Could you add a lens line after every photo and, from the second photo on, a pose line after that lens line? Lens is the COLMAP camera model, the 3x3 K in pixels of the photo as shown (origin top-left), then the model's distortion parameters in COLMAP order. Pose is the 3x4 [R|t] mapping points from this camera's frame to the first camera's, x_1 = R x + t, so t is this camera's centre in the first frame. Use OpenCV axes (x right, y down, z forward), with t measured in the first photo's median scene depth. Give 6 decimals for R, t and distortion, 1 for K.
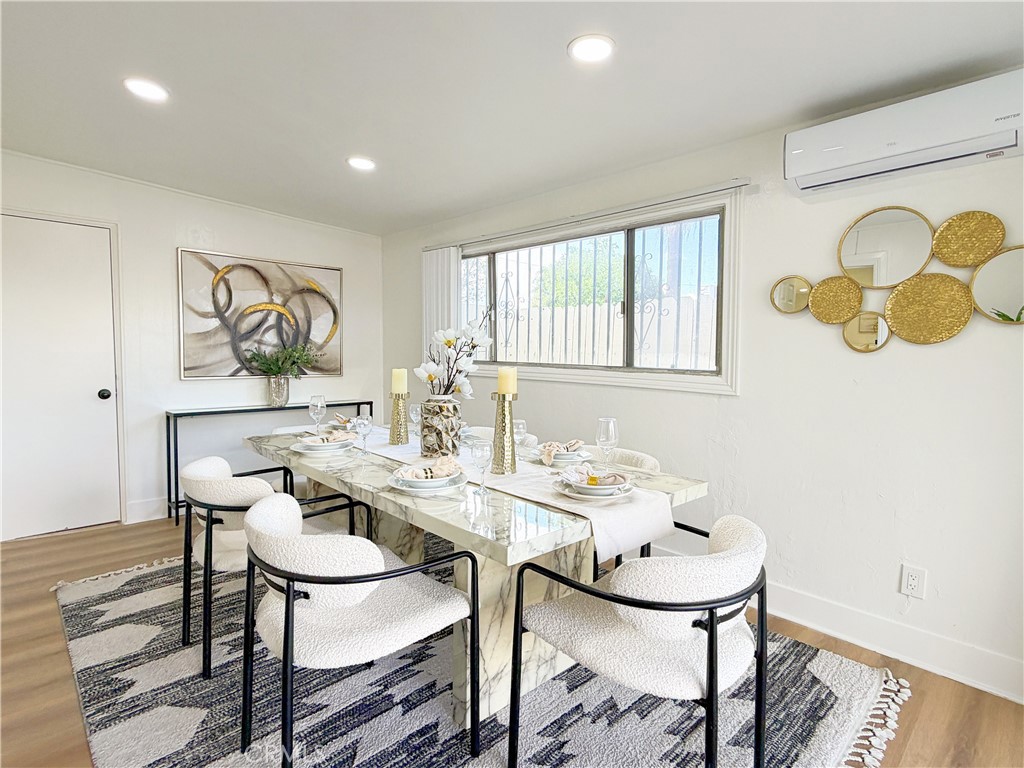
lens RADIAL K [[528.7, 0, 512.0], [0, 528.7, 384.0], [0, 0, 1]] dist [-0.000942, 0.000914]
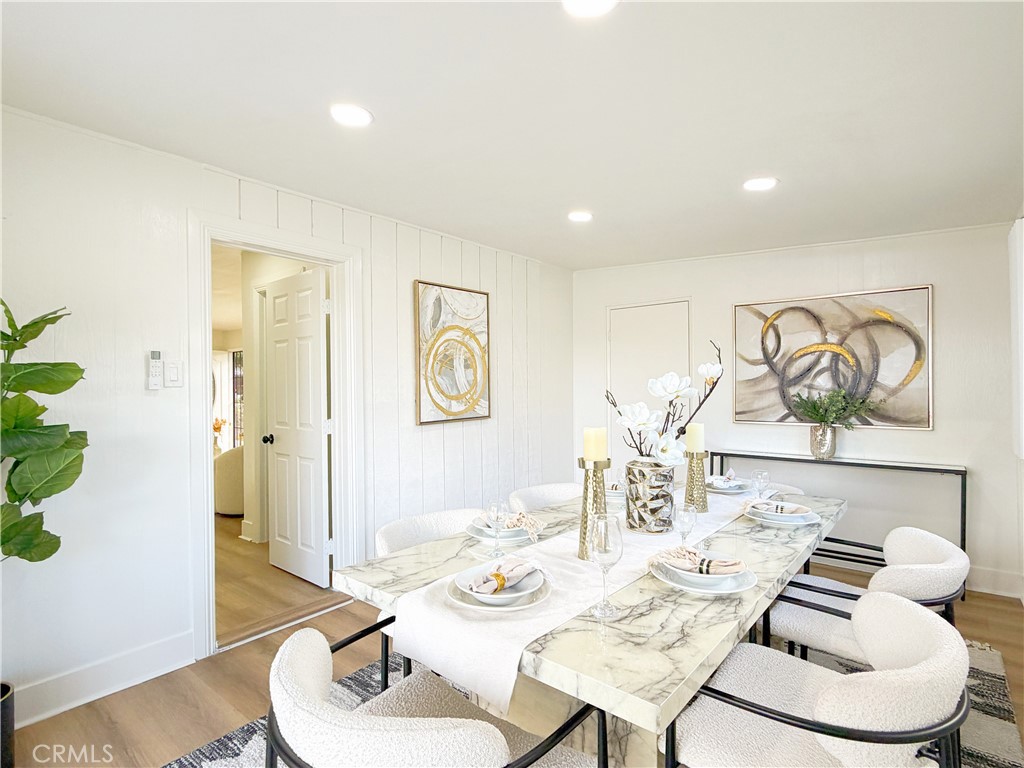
lens RADIAL K [[528.7, 0, 512.0], [0, 528.7, 384.0], [0, 0, 1]] dist [-0.000942, 0.000914]
pose [[0.114168, -0.017635, -0.993305, 0.384555], [-0.051206, 0.998409, -0.023611, -0.035744], [0.992141, 0.053559, 0.113083, 0.379759]]
